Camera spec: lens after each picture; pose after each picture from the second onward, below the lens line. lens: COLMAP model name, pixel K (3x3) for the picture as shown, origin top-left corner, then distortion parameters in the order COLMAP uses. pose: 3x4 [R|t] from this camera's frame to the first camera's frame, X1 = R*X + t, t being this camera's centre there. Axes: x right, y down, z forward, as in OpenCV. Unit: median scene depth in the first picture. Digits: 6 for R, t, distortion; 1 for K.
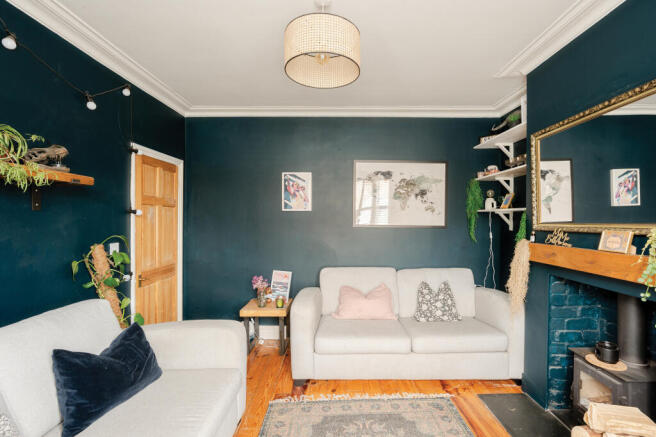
lens RADIAL K [[318.7, 0, 328.0], [0, 318.7, 218.5], [0, 0, 1]] dist [0.001224, 0.000656]
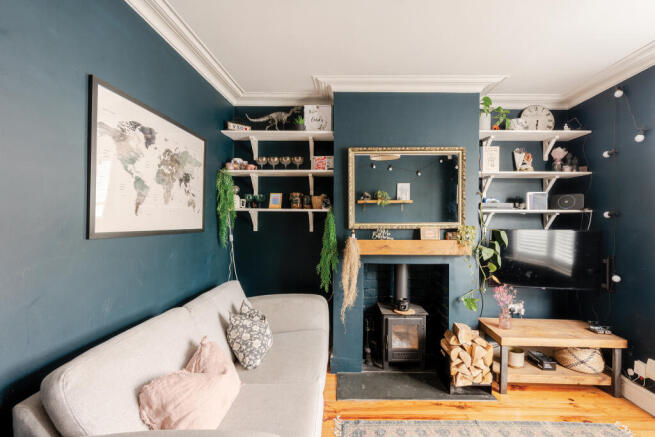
lens RADIAL K [[306.2, 0, 327.5], [0, 306.2, 218.5], [0, 0, 1]] dist [-0.001659, 0.001593]
pose [[-0.017669, -0.004925, 0.999832, -0.326837], [-0.008465, 0.999953, 0.004776, -0.004837], [-0.999808, -0.008379, -0.017710, 0.732524]]
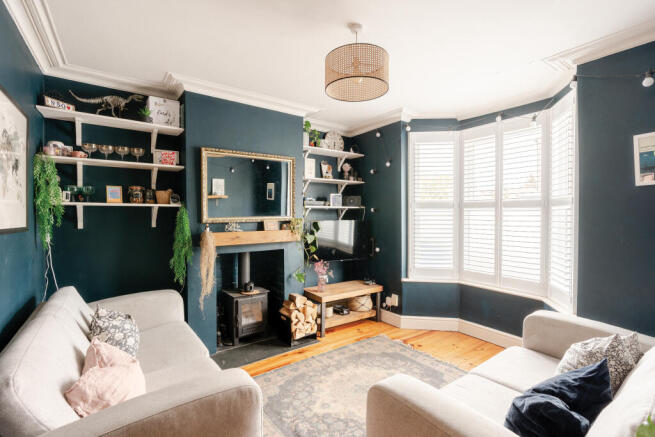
lens RADIAL K [[318.2, 0, 327.5], [0, 318.2, 218.5], [0, 0, 1]] dist [0.001224, 0.000656]
pose [[-0.629951, -0.015364, 0.776483, -0.431985], [-0.003502, 0.999850, 0.016942, -0.003517], [-0.776627, 0.007953, -0.629910, 0.939368]]
